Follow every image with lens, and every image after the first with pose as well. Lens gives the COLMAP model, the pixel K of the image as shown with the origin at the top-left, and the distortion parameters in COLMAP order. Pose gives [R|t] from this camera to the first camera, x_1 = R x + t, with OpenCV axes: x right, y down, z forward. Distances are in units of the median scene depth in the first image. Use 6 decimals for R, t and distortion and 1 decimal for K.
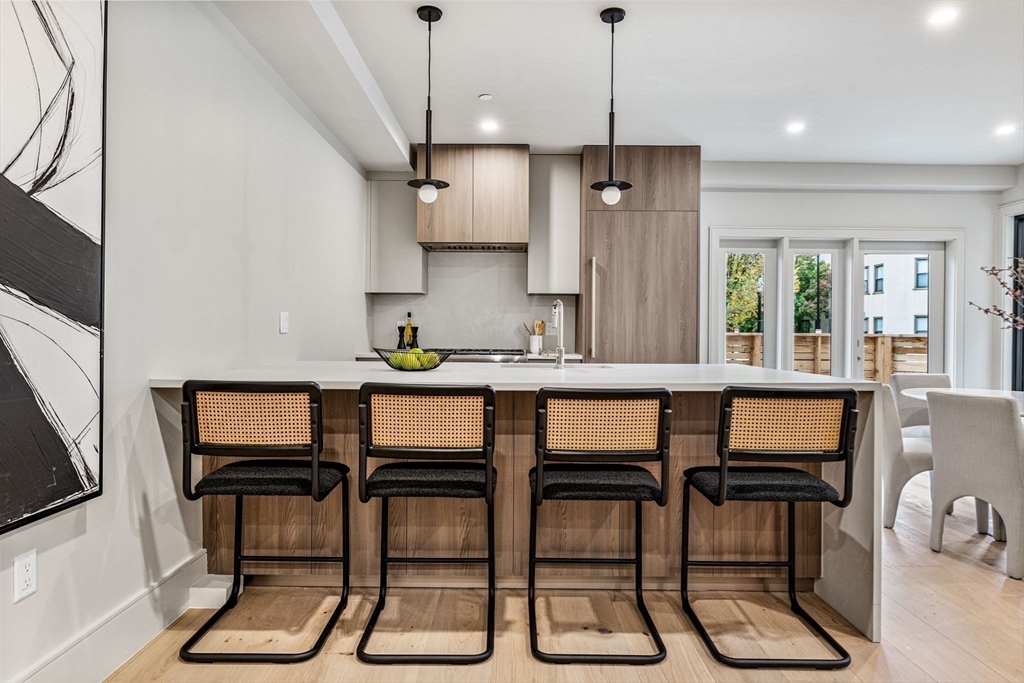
lens RADIAL K [[621.9, 0, 516.6], [0, 621.9, 337.1], [0, 0, 1]] dist [0.000590, -0.000708]
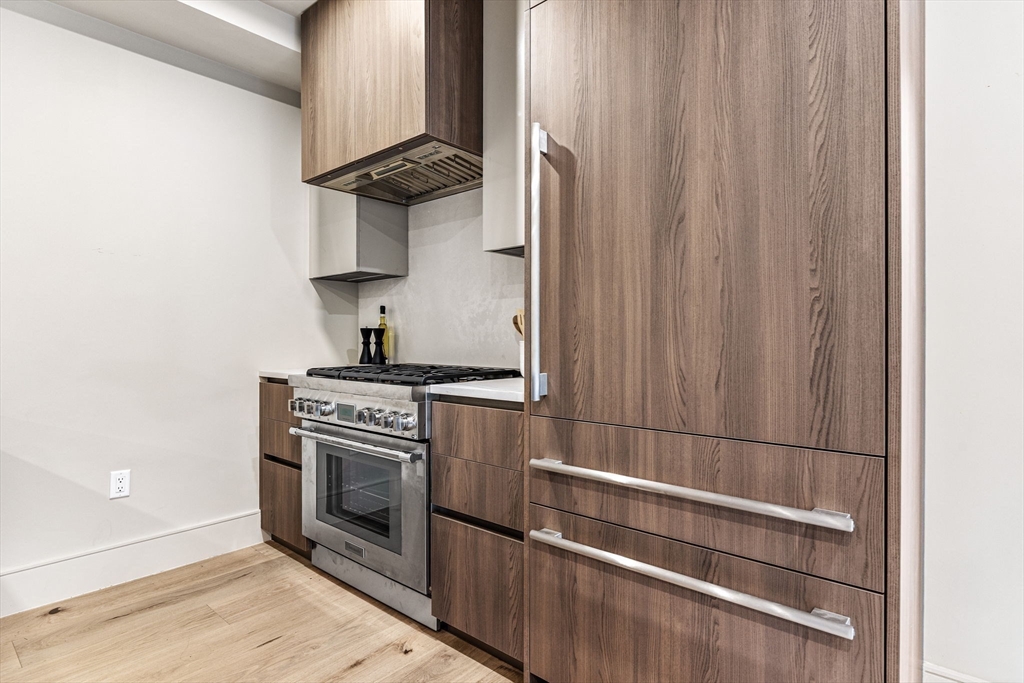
lens RADIAL K [[534.2, 0, 512.0], [0, 534.2, 341.5], [0, 0, 1]] dist [0.000632, -0.000216]
pose [[0.757812, -0.005647, -0.652449, 0.617325], [0.002264, 0.999979, -0.006025, 0.000154], [0.652469, 0.003089, 0.757809, 1.472386]]
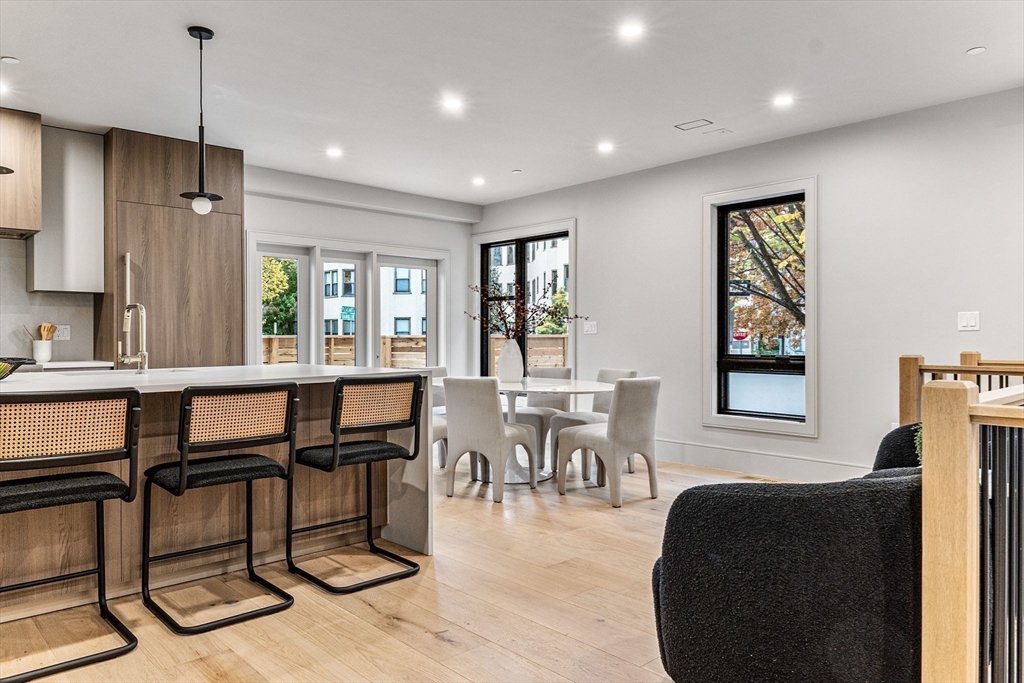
lens RADIAL K [[690.3, 0, 512.0], [0, 690.3, 341.5], [0, 0, 1]] dist [0.004269, -0.001478]
pose [[0.735545, -0.015058, 0.677309, -0.289025], [0.013041, 0.999882, 0.008067, -0.001775], [-0.677351, 0.002900, 0.735654, -0.236163]]
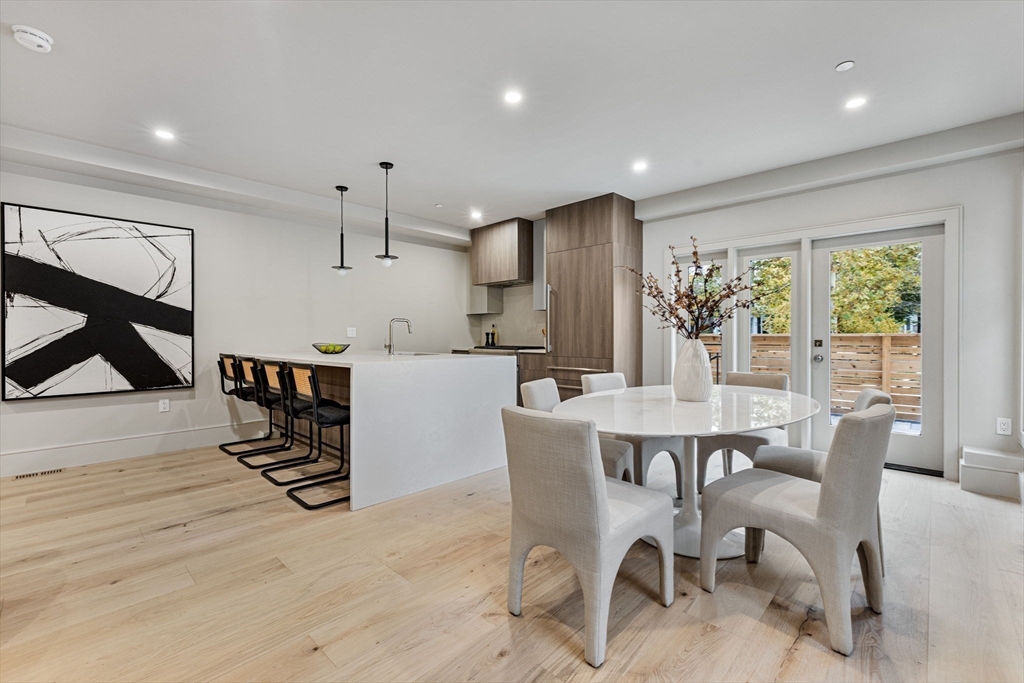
lens RADIAL K [[434.6, 0, 512.0], [0, 434.6, 341.5], [0, 0, 1]] dist [0.003900, -0.000115]
pose [[0.720941, -0.000107, -0.692996, 1.524489], [0.003107, 0.999990, 0.003078, 0.007818], [0.692989, -0.004372, 0.720935, 0.369880]]
